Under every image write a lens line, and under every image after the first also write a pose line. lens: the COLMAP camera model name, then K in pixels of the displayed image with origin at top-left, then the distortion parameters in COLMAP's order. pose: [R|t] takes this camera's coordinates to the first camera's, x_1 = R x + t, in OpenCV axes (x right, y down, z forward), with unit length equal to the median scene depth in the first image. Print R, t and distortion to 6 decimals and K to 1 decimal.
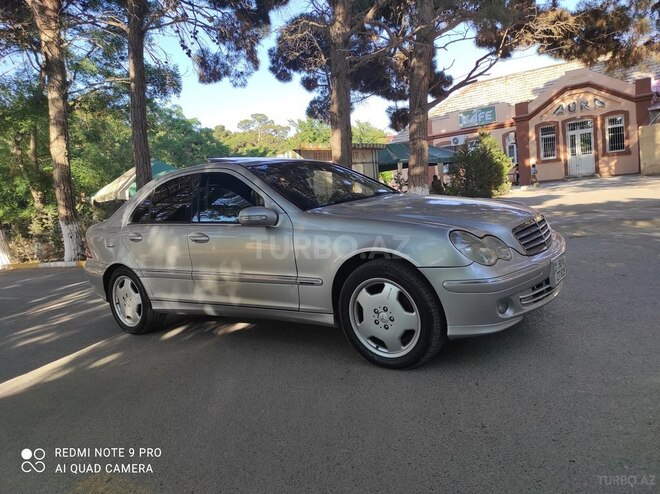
lens RADIAL K [[490.7, 0, 330.0], [0, 490.7, 247.0], [0, 0, 1]] dist [0.041864, -0.031149]
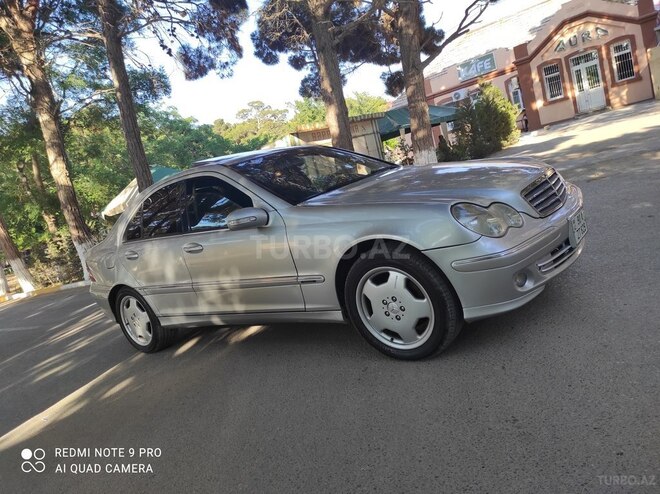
lens RADIAL K [[490.7, 0, 330.0], [0, 490.7, 247.0], [0, 0, 1]] dist [0.041864, -0.031149]
pose [[0.987609, -0.151217, -0.041985, 0.008178], [0.153013, 0.987267, 0.043494, -0.004943], [0.034874, -0.049379, 0.998171, 0.013617]]
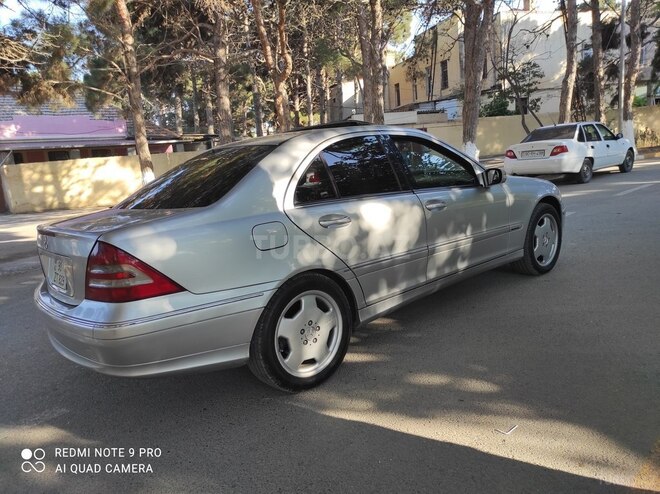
lens RADIAL K [[490.7, 0, 330.0], [0, 490.7, 247.0], [0, 0, 1]] dist [0.041864, -0.031149]
pose [[0.206422, -0.076855, 0.975440, -0.270466], [0.182361, 0.982465, 0.038818, -0.003310], [-0.961319, 0.169869, 0.216818, 0.229976]]
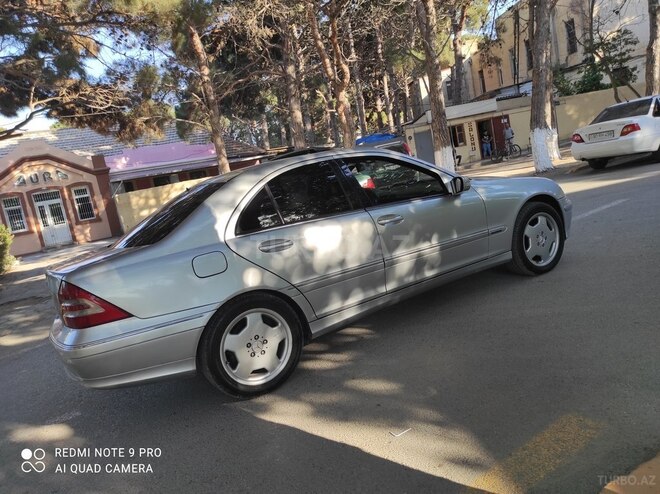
lens RADIAL K [[490.7, 0, 330.0], [0, 490.7, 247.0], [0, 0, 1]] dist [0.041864, -0.031149]
pose [[0.398013, -0.098575, 0.912068, -0.269124], [0.252210, 0.967657, -0.005477, 0.001824], [-0.882030, 0.232212, 0.410001, 0.166639]]
